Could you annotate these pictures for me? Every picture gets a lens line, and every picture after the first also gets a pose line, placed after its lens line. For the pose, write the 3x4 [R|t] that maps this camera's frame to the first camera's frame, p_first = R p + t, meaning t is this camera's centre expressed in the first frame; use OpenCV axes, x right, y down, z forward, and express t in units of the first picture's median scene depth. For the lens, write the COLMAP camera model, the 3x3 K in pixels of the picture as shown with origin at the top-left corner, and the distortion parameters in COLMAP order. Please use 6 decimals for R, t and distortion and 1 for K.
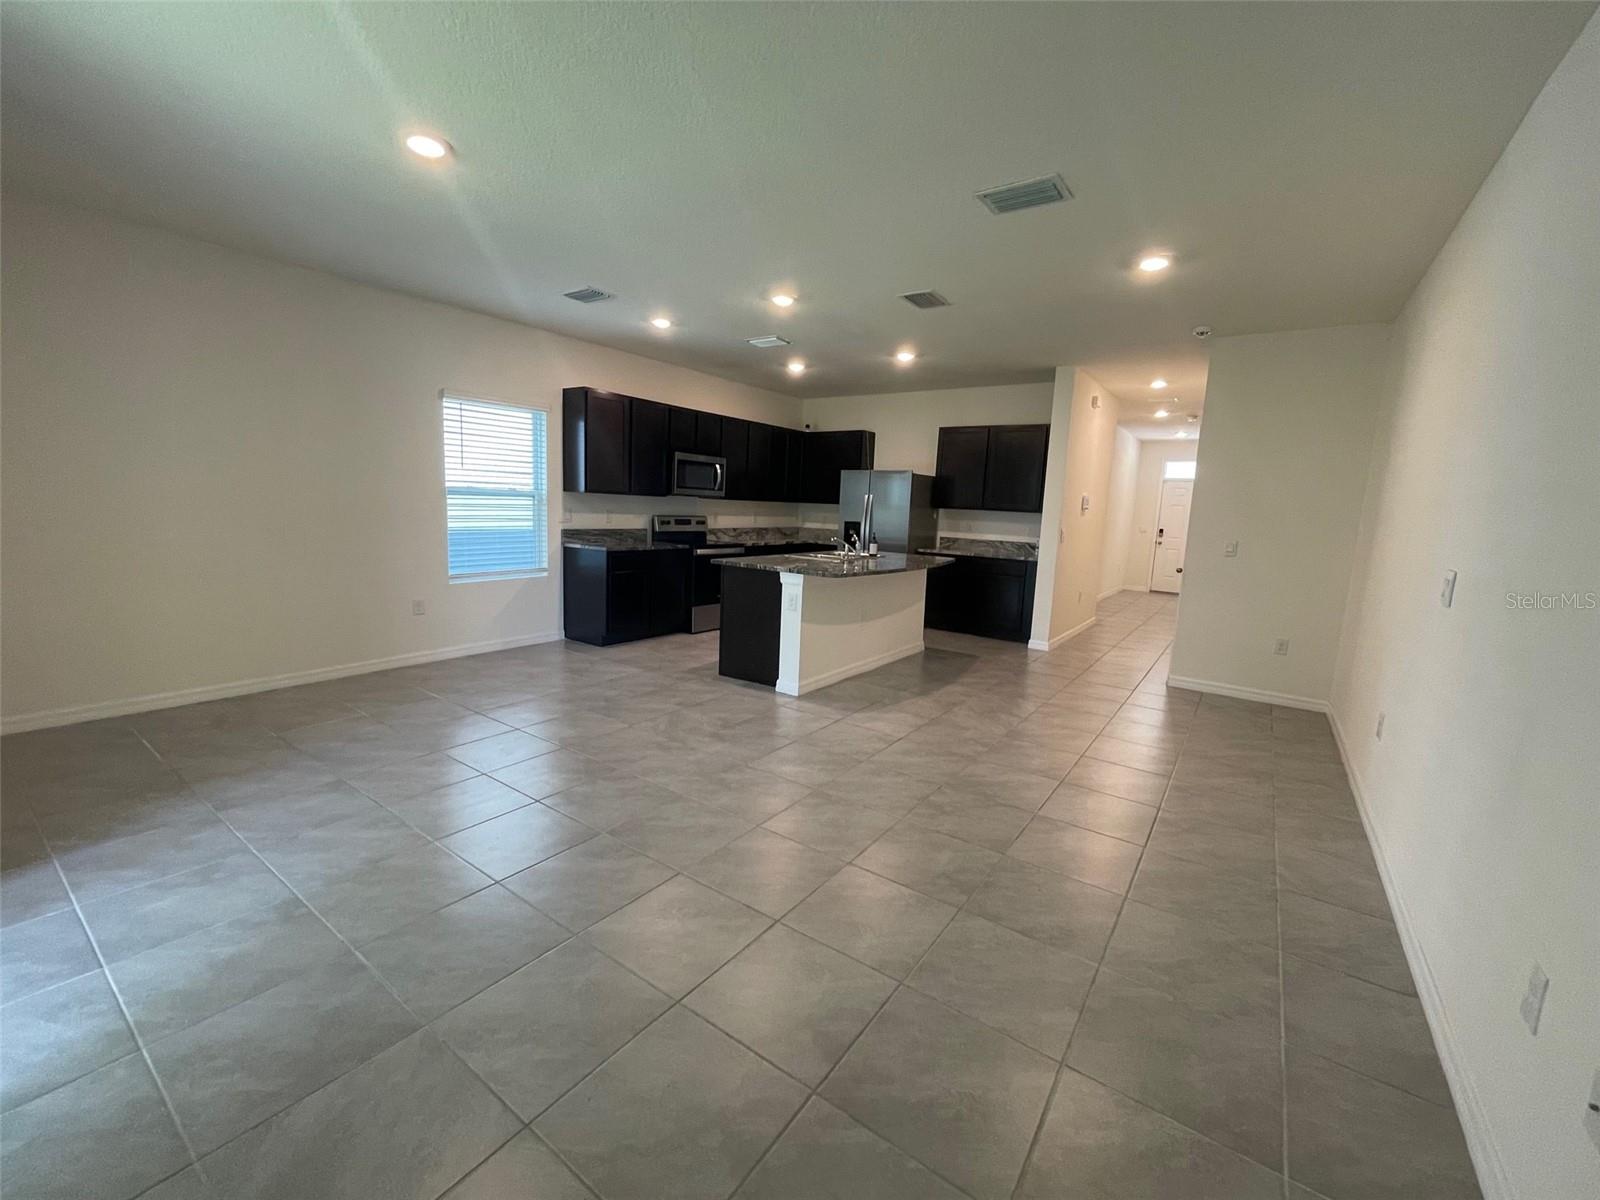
lens RADIAL K [[647.6, 0, 800.0], [0, 647.6, 600.0], [0, 0, 1]] dist [-0.003062, -0.000369]
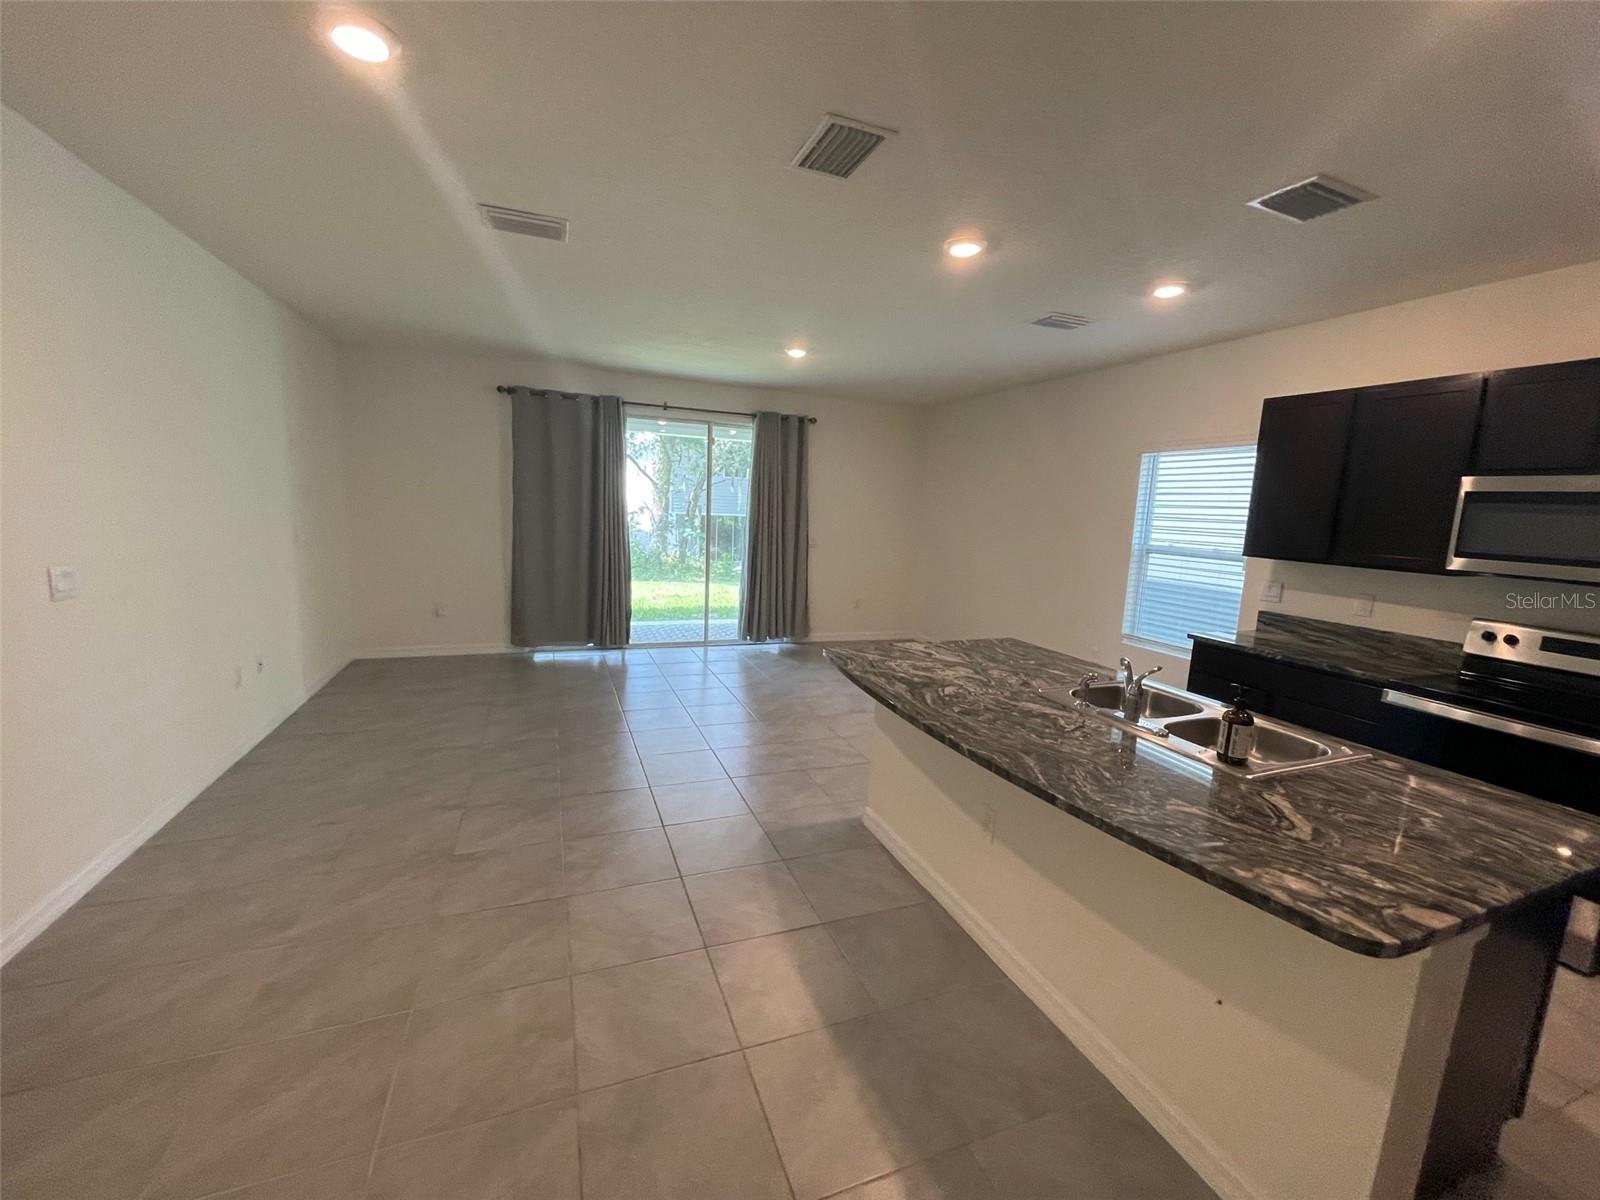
lens RADIAL K [[648.8, 0, 798.4], [0, 648.8, 600.0], [0, 0, 1]] dist [0.000232, -0.000122]
pose [[-0.545508, 0.057516, -0.836130, 0.467622], [-0.189561, 0.963322, 0.189939, -0.157151], [0.816387, 0.262111, -0.514597, 0.949377]]
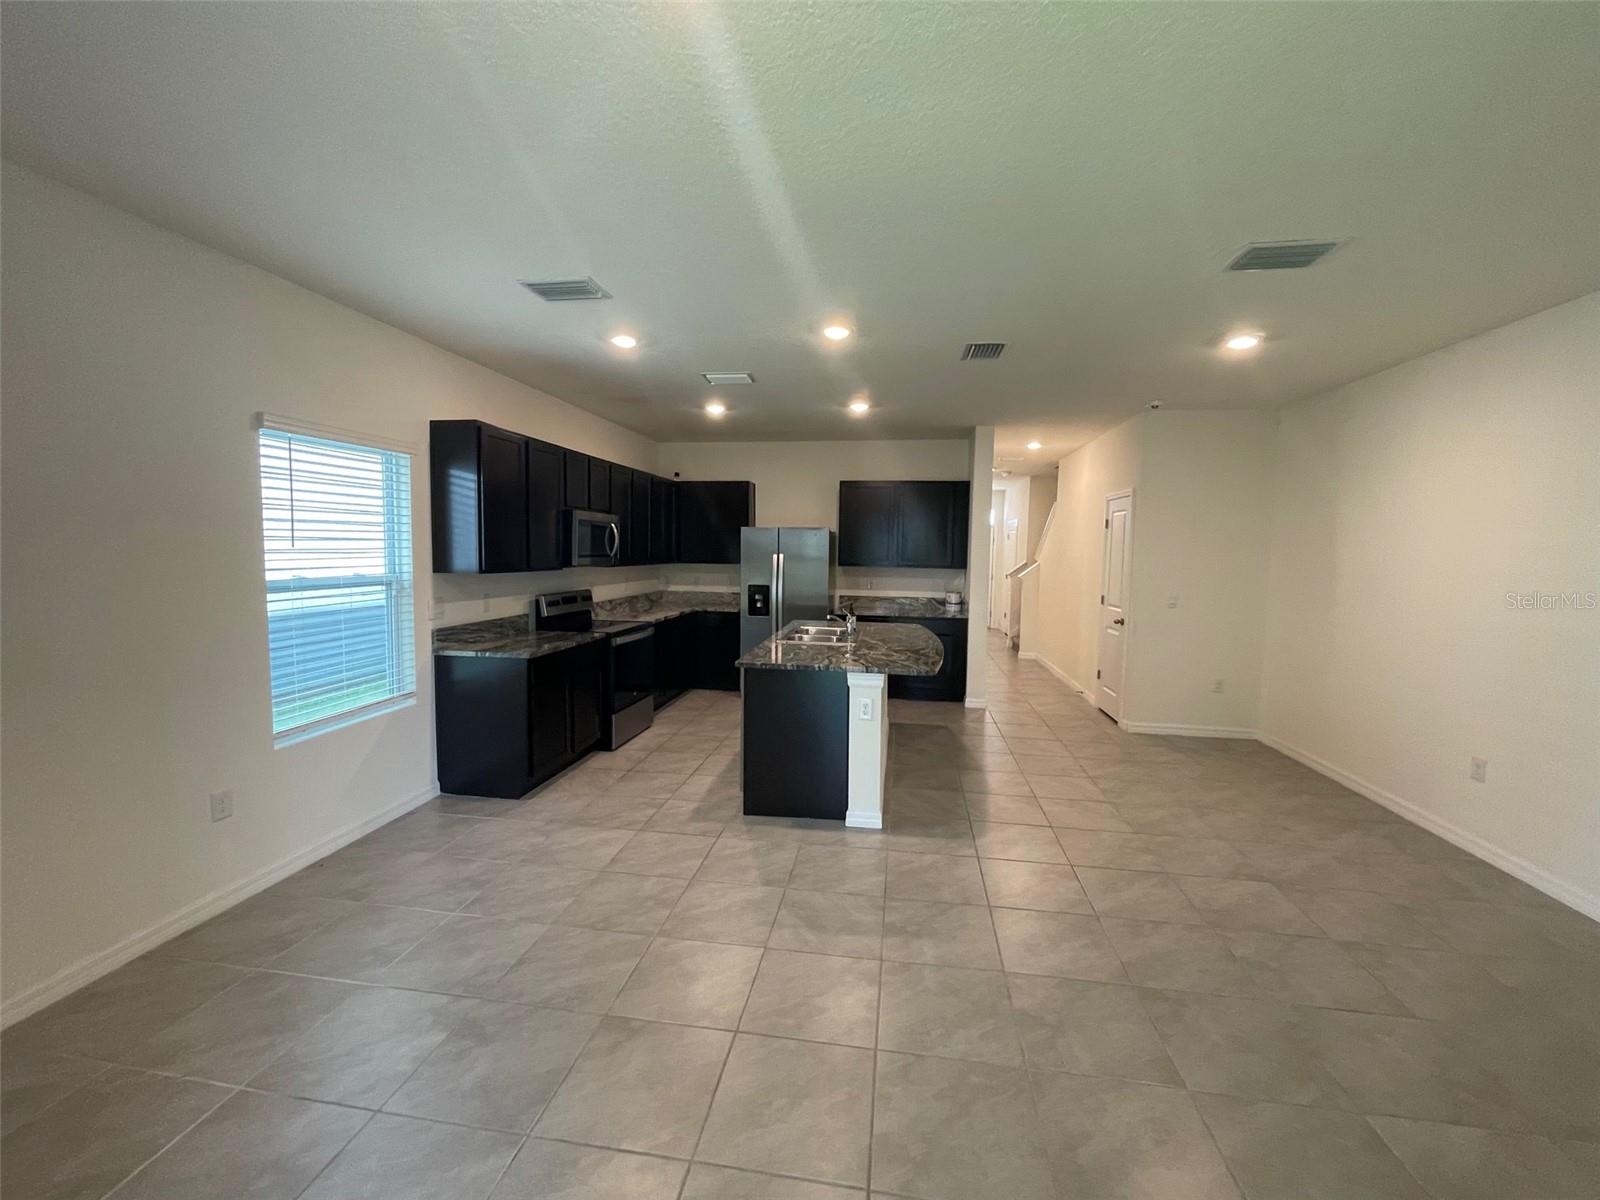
lens RADIAL K [[647.6, 0, 800.0], [0, 647.6, 600.0], [0, 0, 1]] dist [-0.003062, -0.000369]
pose [[0.895104, -0.064706, 0.441137, -0.321349], [0.088802, 0.995463, -0.034171, -0.083386], [-0.436925, 0.069760, 0.896789, 0.243238]]
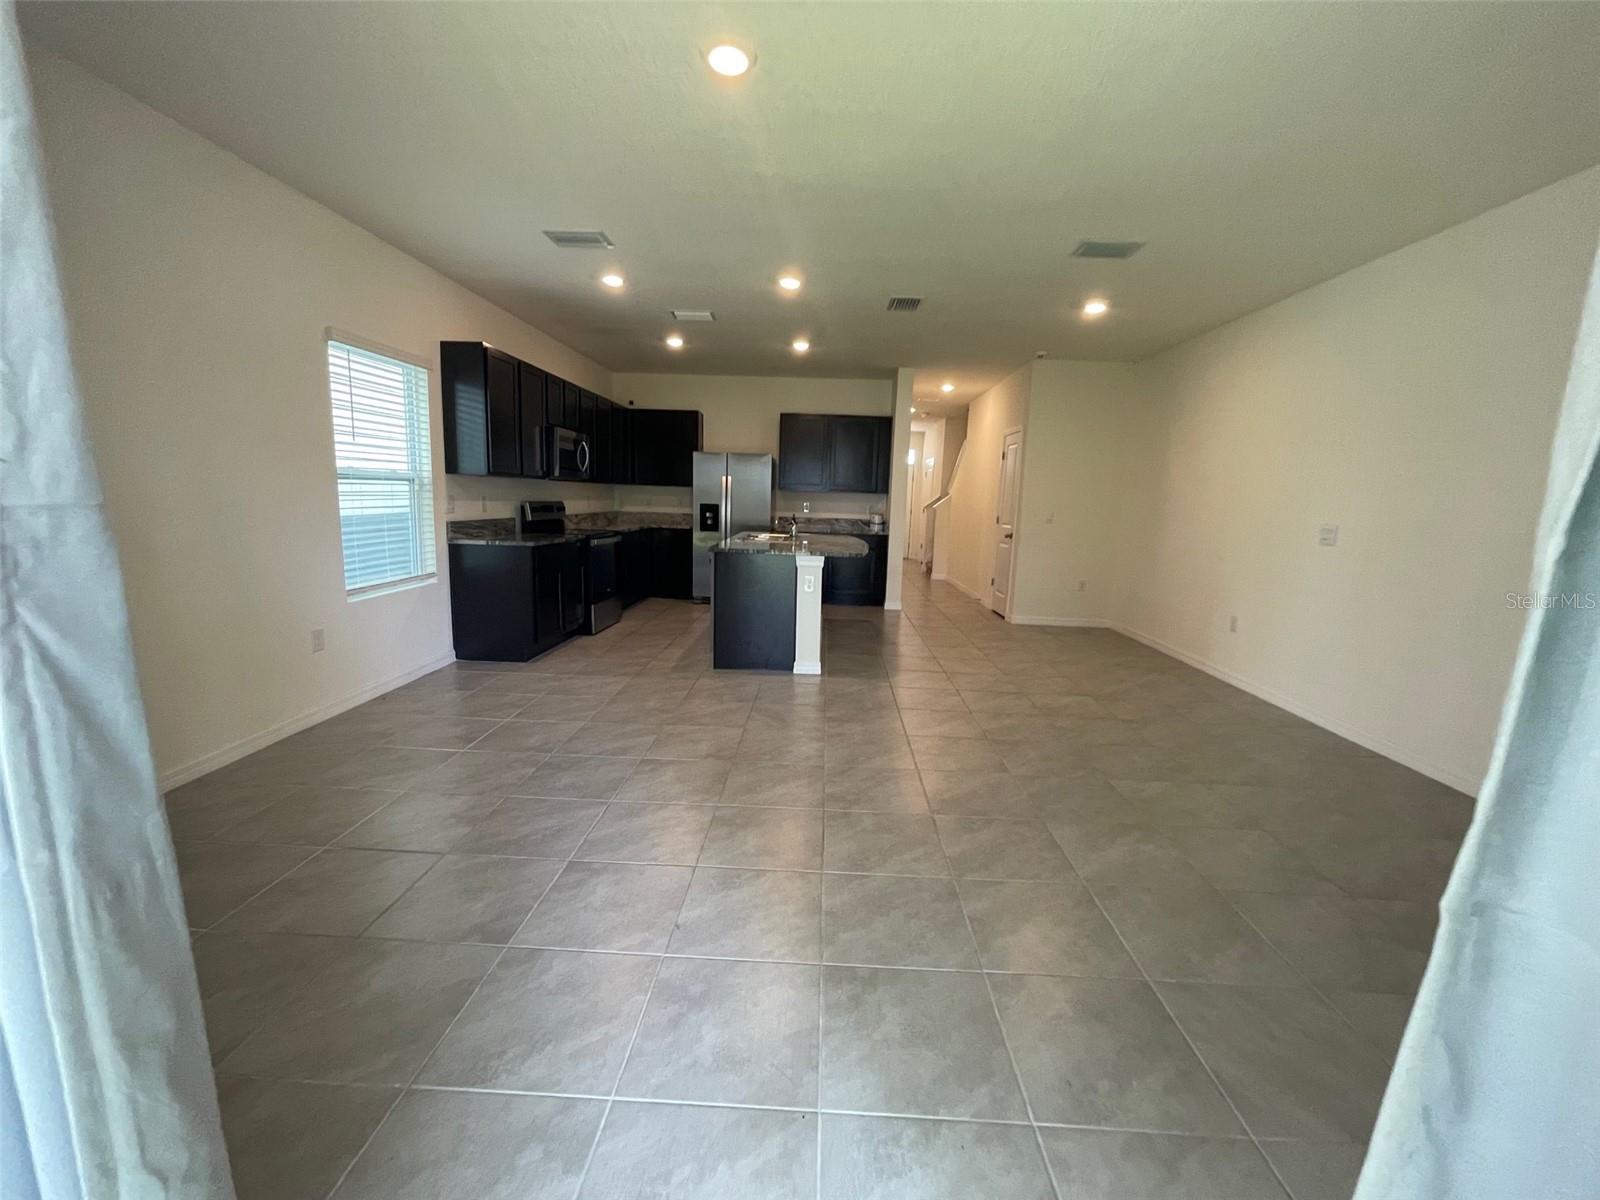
lens RADIAL K [[647.6, 0, 800.0], [0, 647.6, 600.0], [0, 0, 1]] dist [-0.003062, -0.000369]
pose [[0.838558, -0.101074, 0.535354, -0.438172], [0.083625, 0.994875, 0.056845, -0.024159], [-0.538356, -0.002899, 0.842713, 0.109931]]
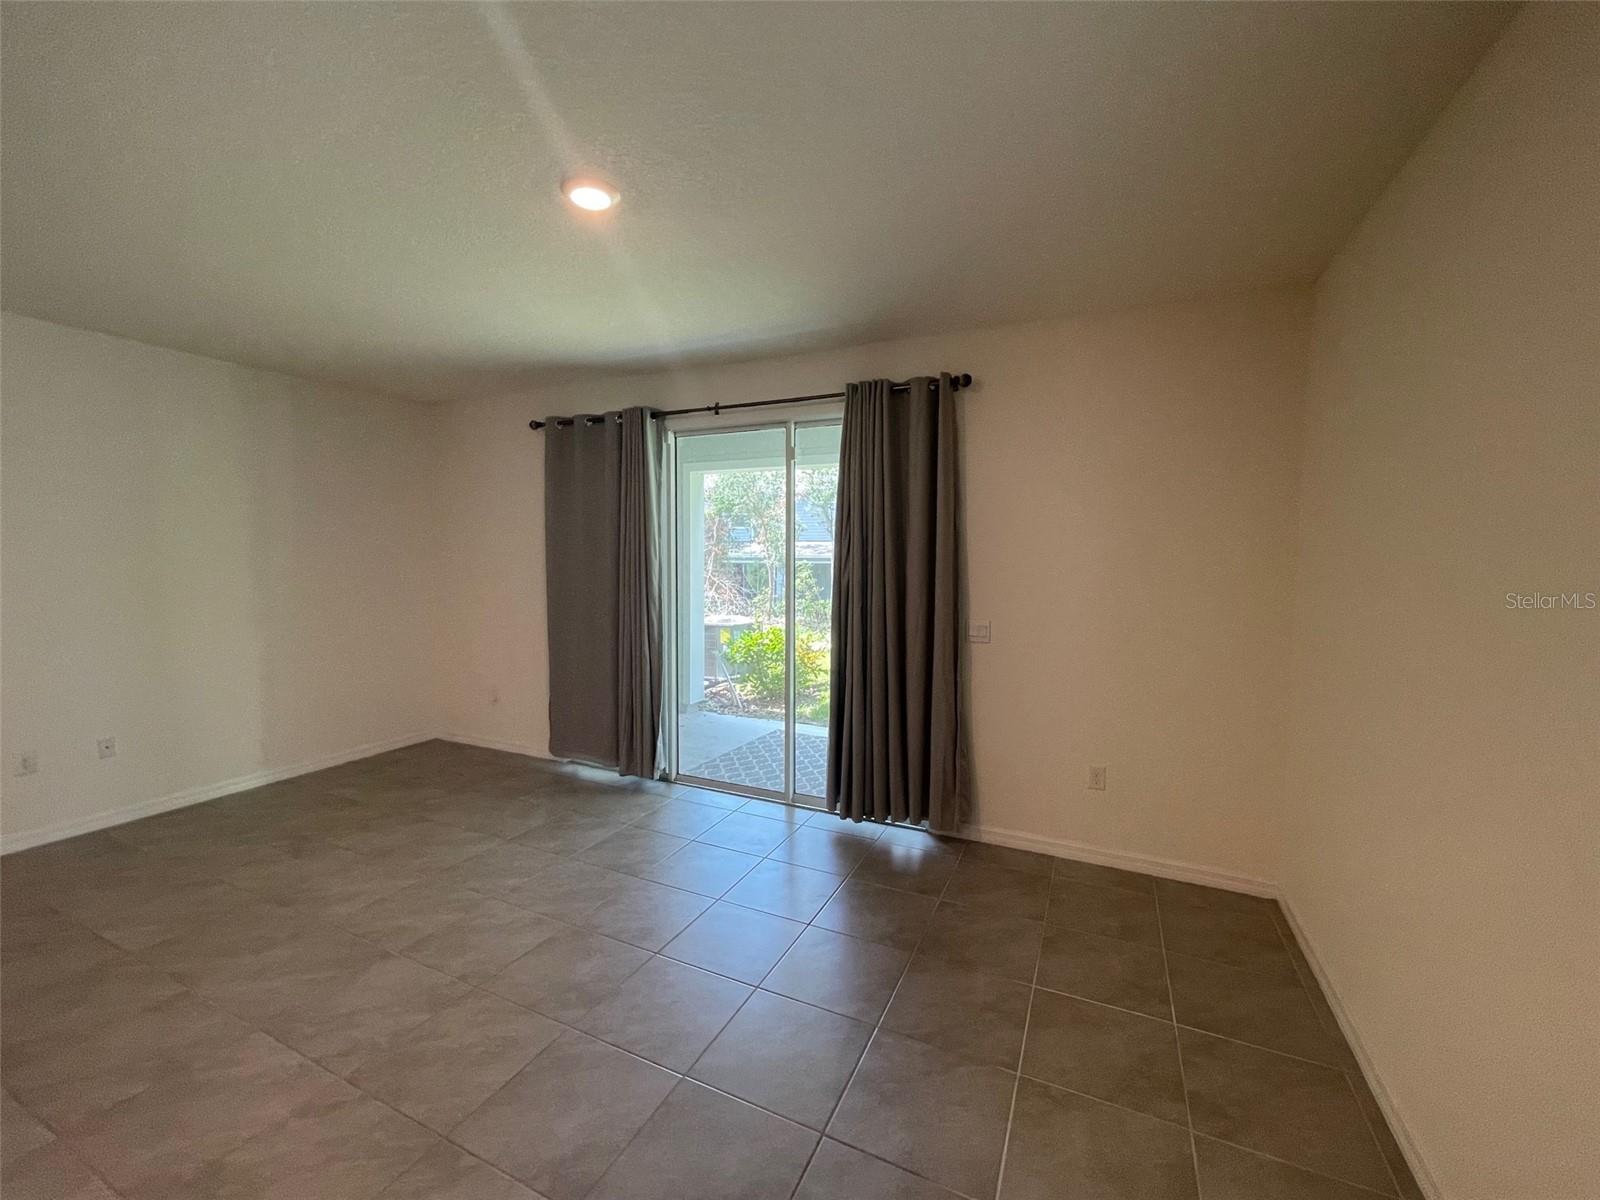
lens RADIAL K [[646.9, 0, 799.1], [0, 646.9, 637.9], [0, 0, 1]] dist [-0.000599, -0.000061]
pose [[-0.981685, -0.026470, -0.188661, -0.308229], [-0.075606, 0.963106, 0.258285, -0.171932], [0.174864, 0.267819, -0.947468, 0.836166]]
